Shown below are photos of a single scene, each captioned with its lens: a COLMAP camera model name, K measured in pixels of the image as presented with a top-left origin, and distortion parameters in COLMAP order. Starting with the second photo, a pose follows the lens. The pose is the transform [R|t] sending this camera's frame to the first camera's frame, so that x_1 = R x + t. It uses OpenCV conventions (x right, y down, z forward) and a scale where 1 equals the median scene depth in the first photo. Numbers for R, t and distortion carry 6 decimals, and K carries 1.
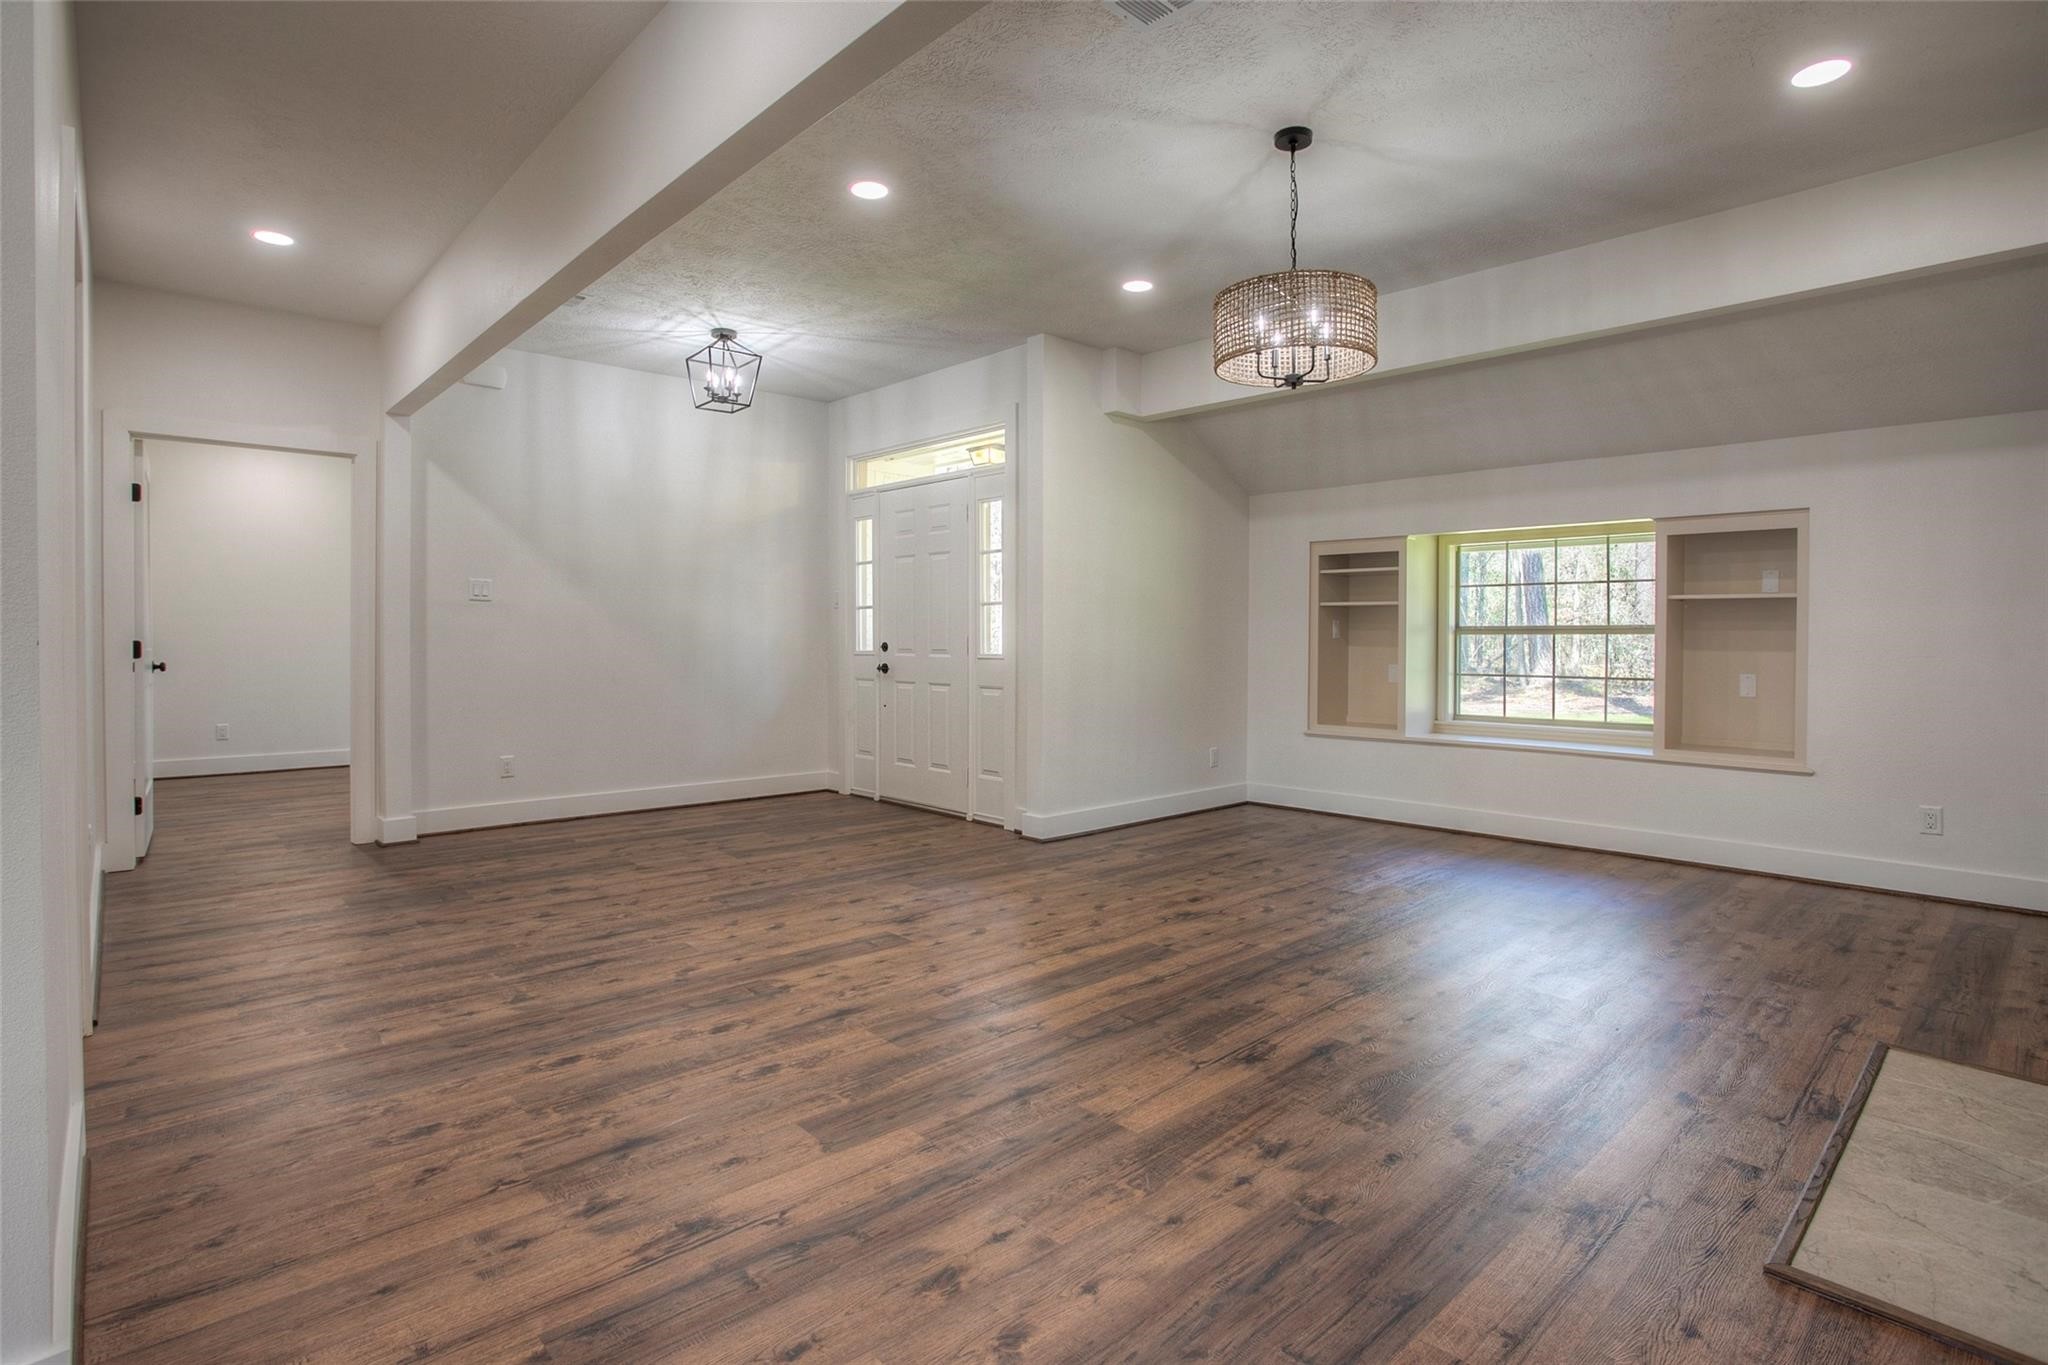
lens RADIAL K [[1001.7, 0, 1017.8], [0, 1001.7, 641.4], [0, 0, 1]] dist [-0.079263, 0.034079]
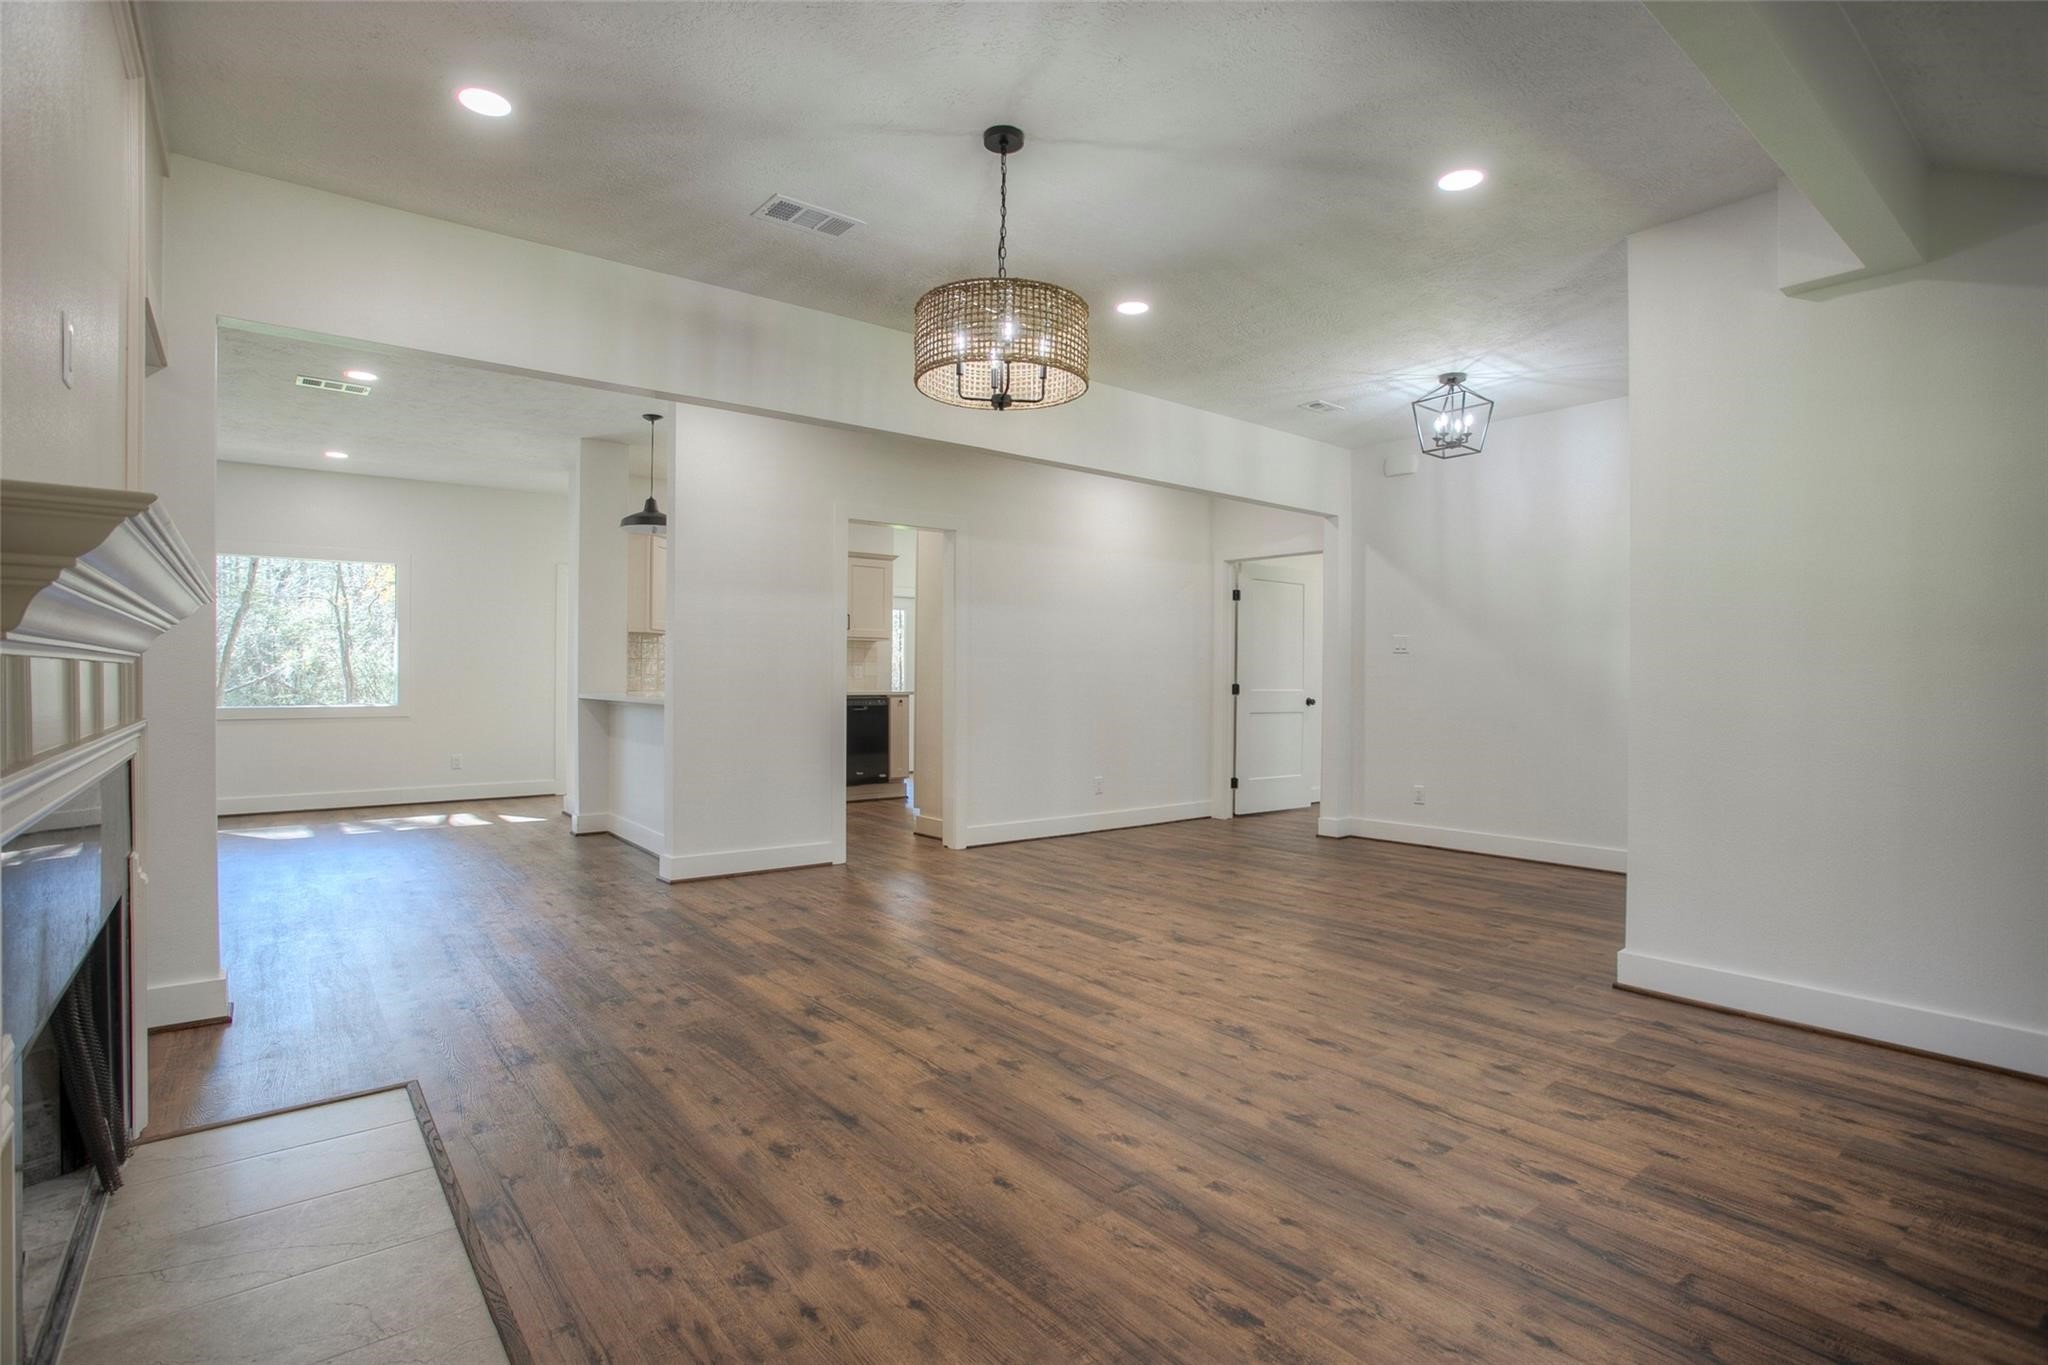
lens RADIAL K [[1013.4, 0, 1049.4], [0, 1013.4, 673.7], [0, 0, 1]] dist [-0.078924, 0.037960]
pose [[-0.054315, -0.007352, -0.998497, 1.211101], [-0.012054, 0.999905, -0.006707, -0.004393], [0.998451, 0.011671, -0.054398, 1.099481]]
